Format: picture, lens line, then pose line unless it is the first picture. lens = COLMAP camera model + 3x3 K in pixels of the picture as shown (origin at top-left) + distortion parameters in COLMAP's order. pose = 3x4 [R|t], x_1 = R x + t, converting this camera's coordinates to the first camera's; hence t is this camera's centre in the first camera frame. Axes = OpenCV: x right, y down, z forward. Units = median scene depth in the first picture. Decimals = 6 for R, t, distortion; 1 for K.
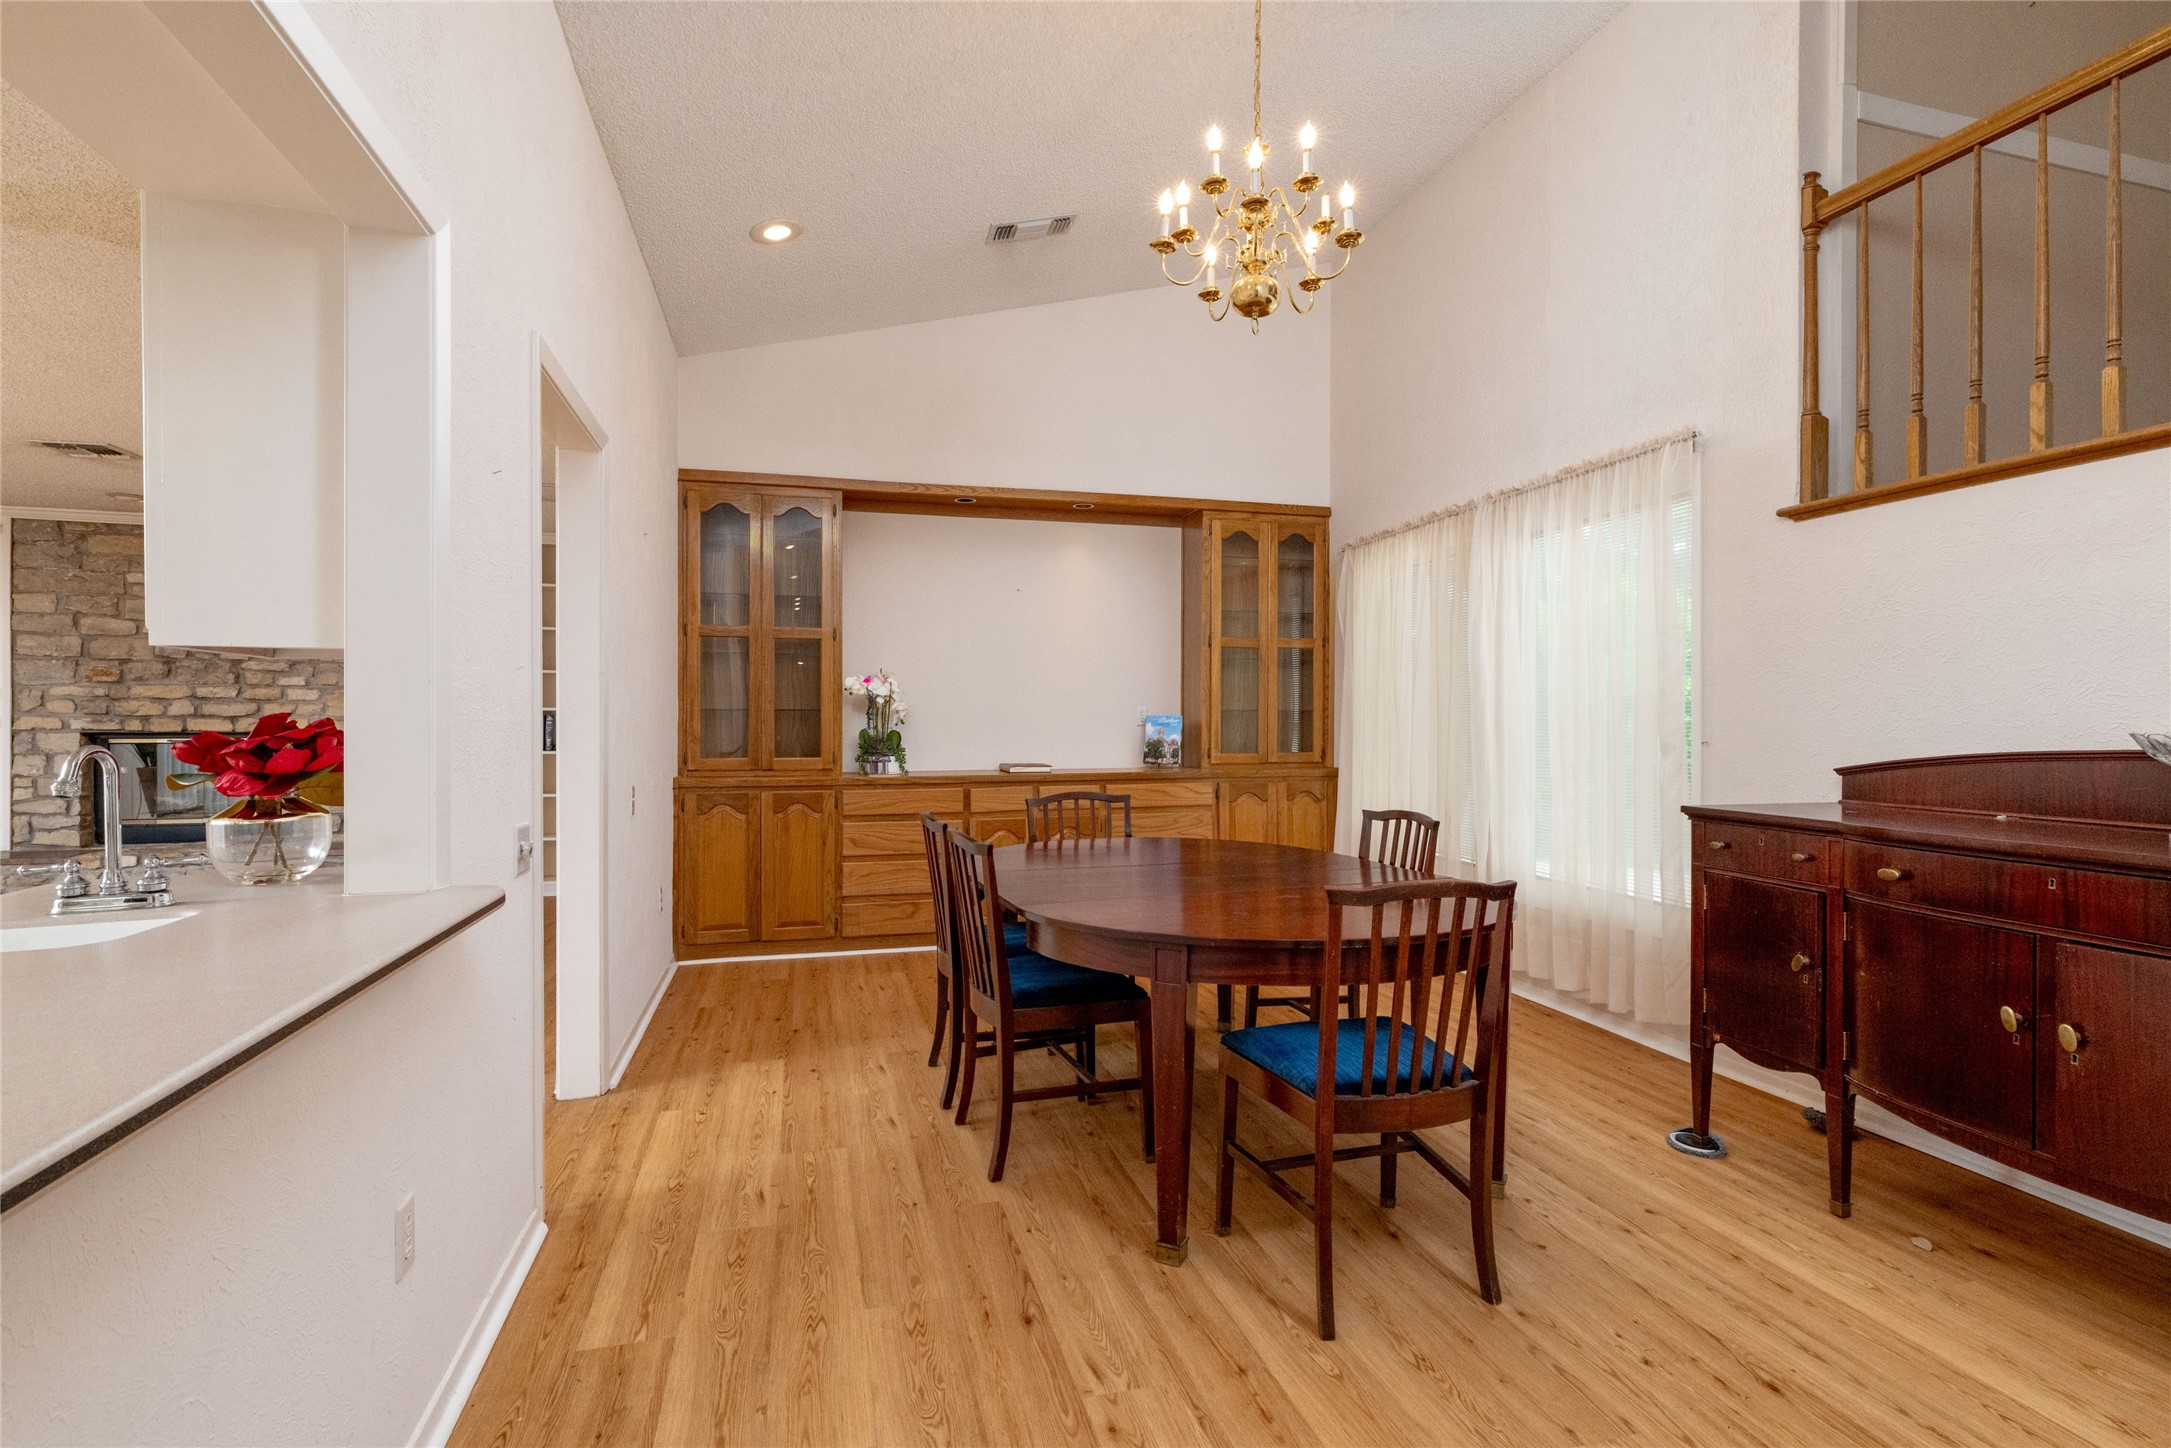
lens RADIAL K [[1029.6, 0, 1083.8], [0, 1029.6, 714.6], [0, 0, 1]] dist [-0.005694, 0.004774]
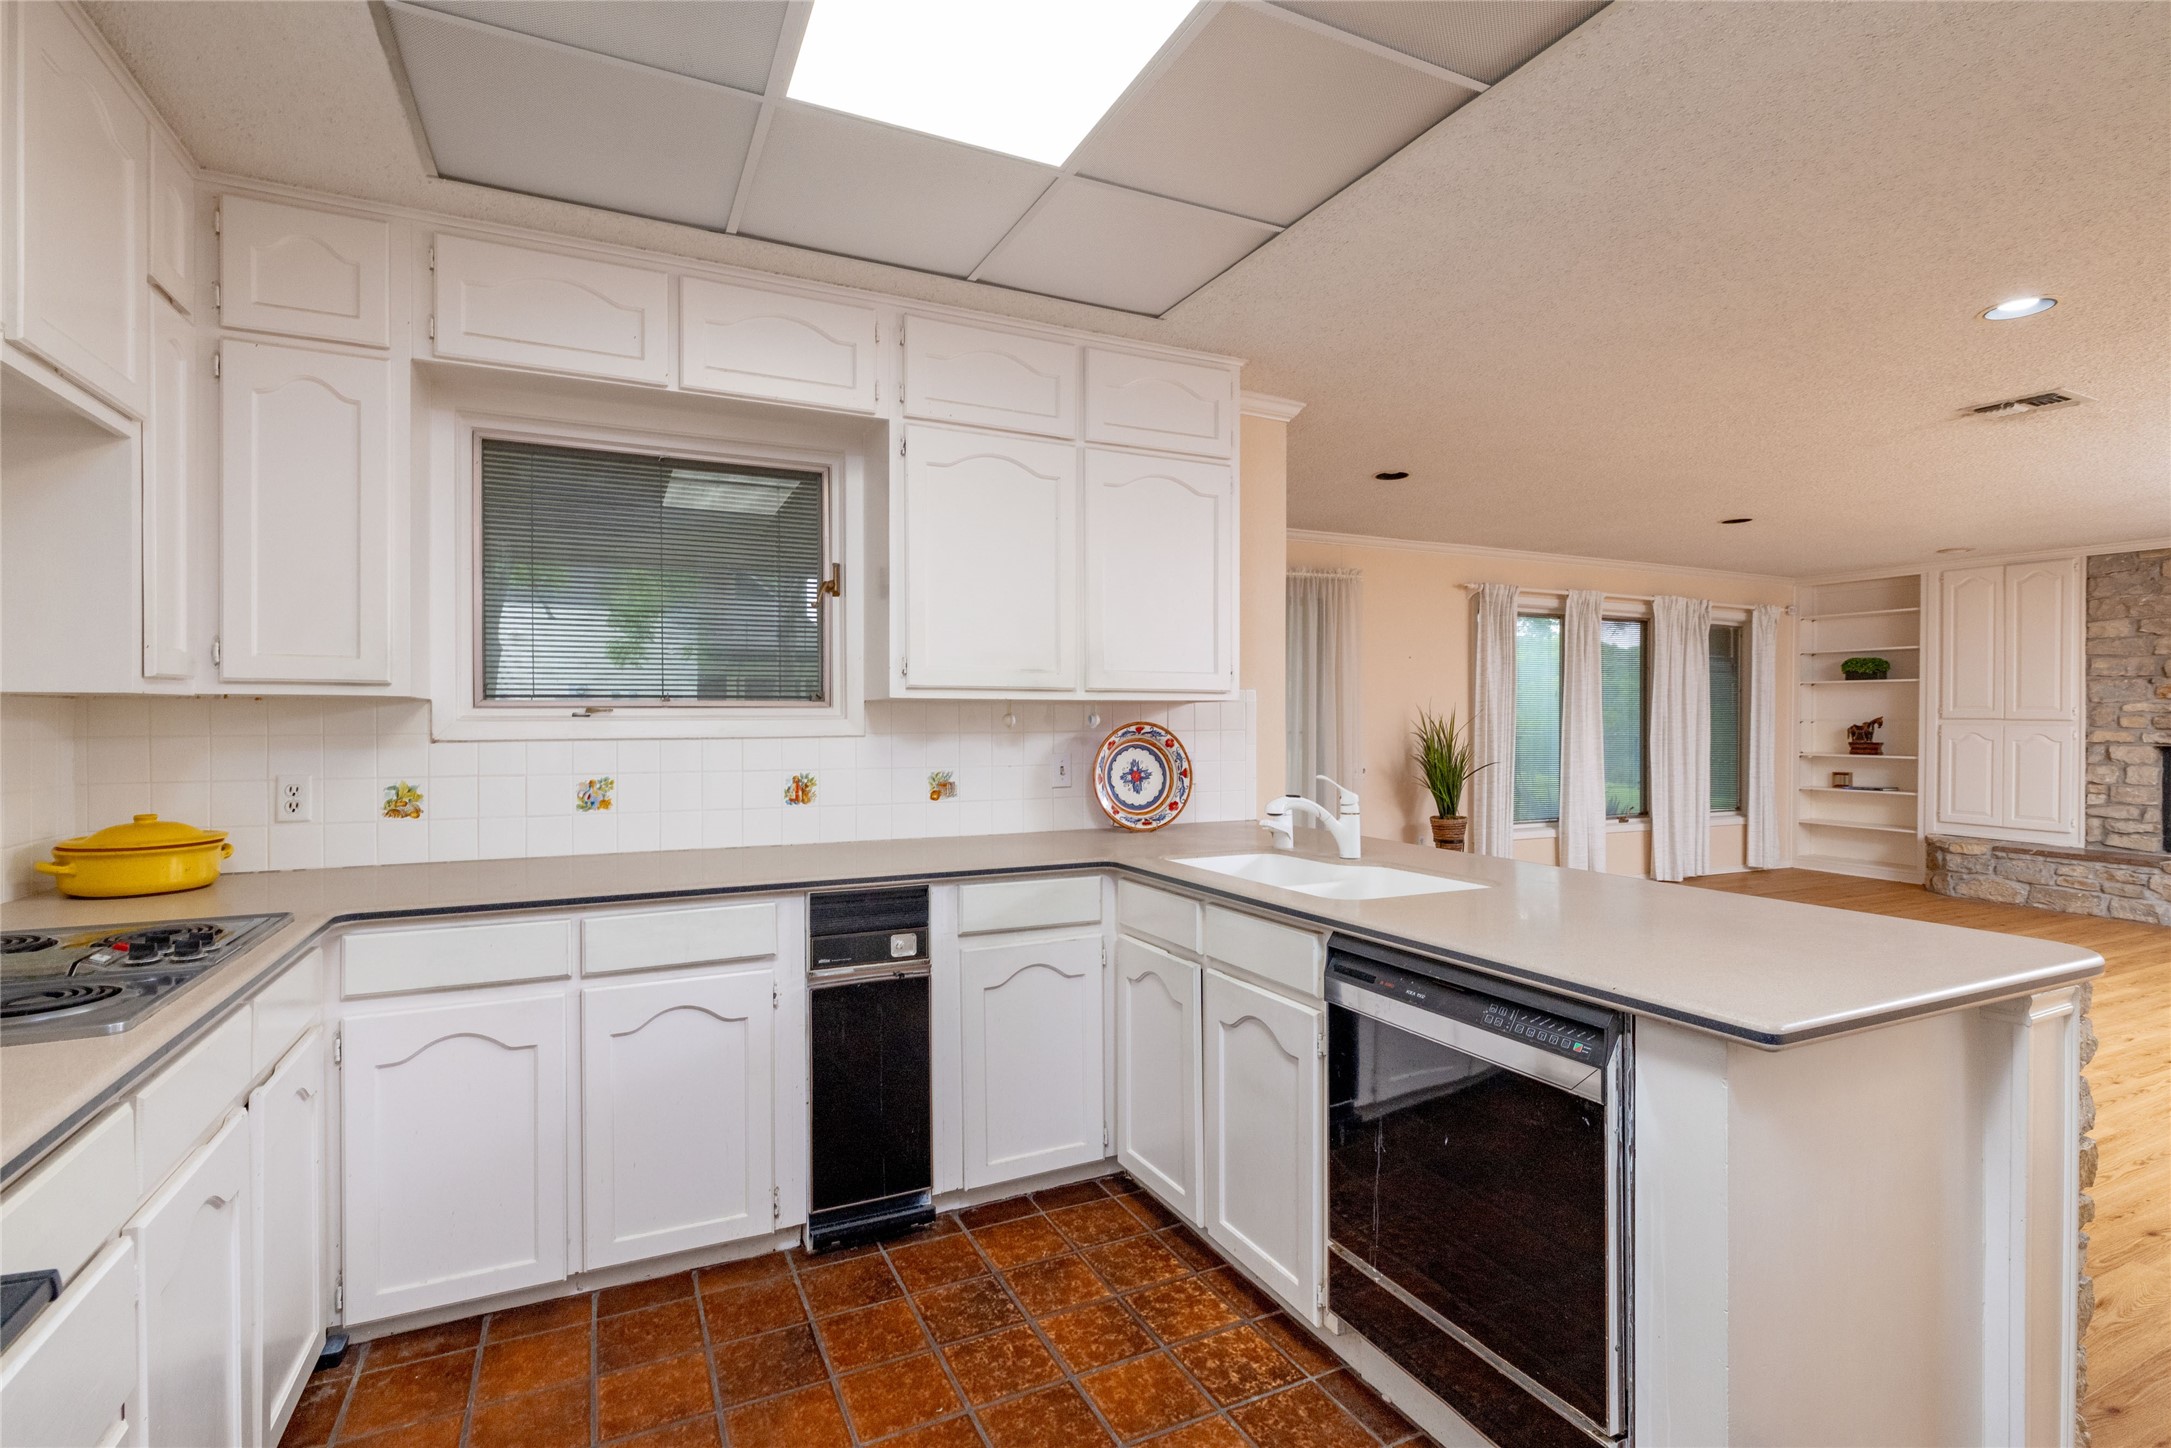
lens RADIAL K [[1017.1, 0, 1088.4], [0, 1017.1, 721.3], [0, 0, 1]] dist [0.005966, 0.000898]
pose [[0.188701, 0.004238, -0.982025, -0.136097], [0.001418, 0.999988, 0.004588, -0.015104], [0.982034, -0.002259, 0.188693, -0.300907]]
